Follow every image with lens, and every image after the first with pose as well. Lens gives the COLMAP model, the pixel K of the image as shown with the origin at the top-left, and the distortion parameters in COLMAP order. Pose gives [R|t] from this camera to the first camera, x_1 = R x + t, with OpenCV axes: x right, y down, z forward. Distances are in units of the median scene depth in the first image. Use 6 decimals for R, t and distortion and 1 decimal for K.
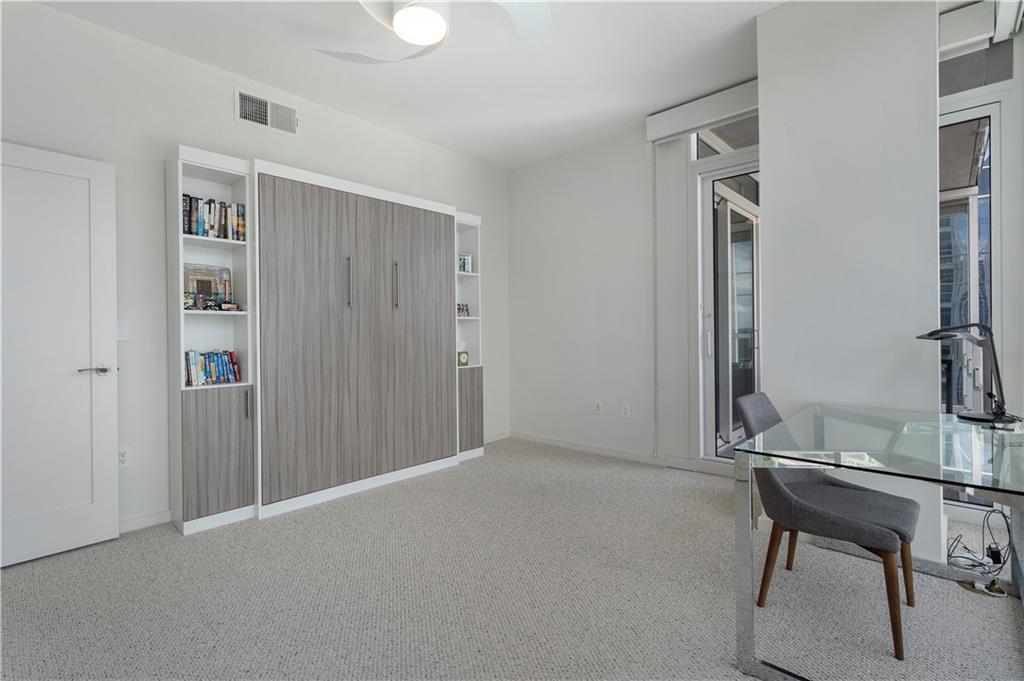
lens RADIAL K [[467.9, 0, 514.5], [0, 467.9, 335.5], [0, 0, 1]] dist [-0.004268, 0.002339]
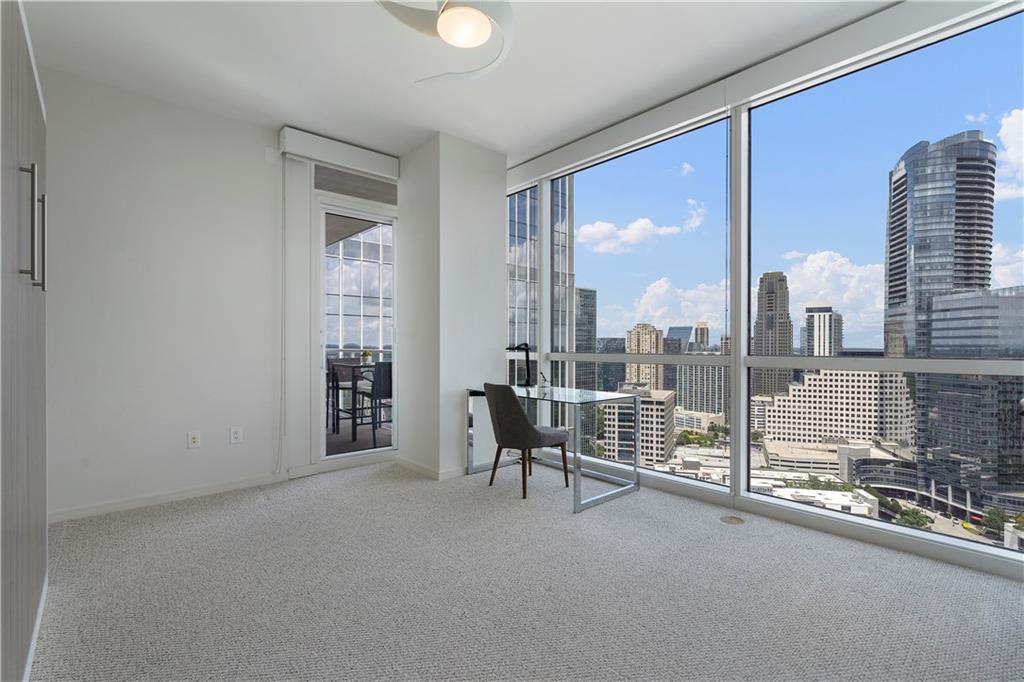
lens RADIAL K [[467.9, 0, 504.7], [0, 467.9, 352.1], [0, 0, 1]] dist [-0.004268, 0.002339]
pose [[0.123118, -0.011357, 0.992327, -0.622184], [0.003146, 0.999934, 0.011054, -0.005165], [-0.992387, 0.001761, 0.123145, 0.413954]]
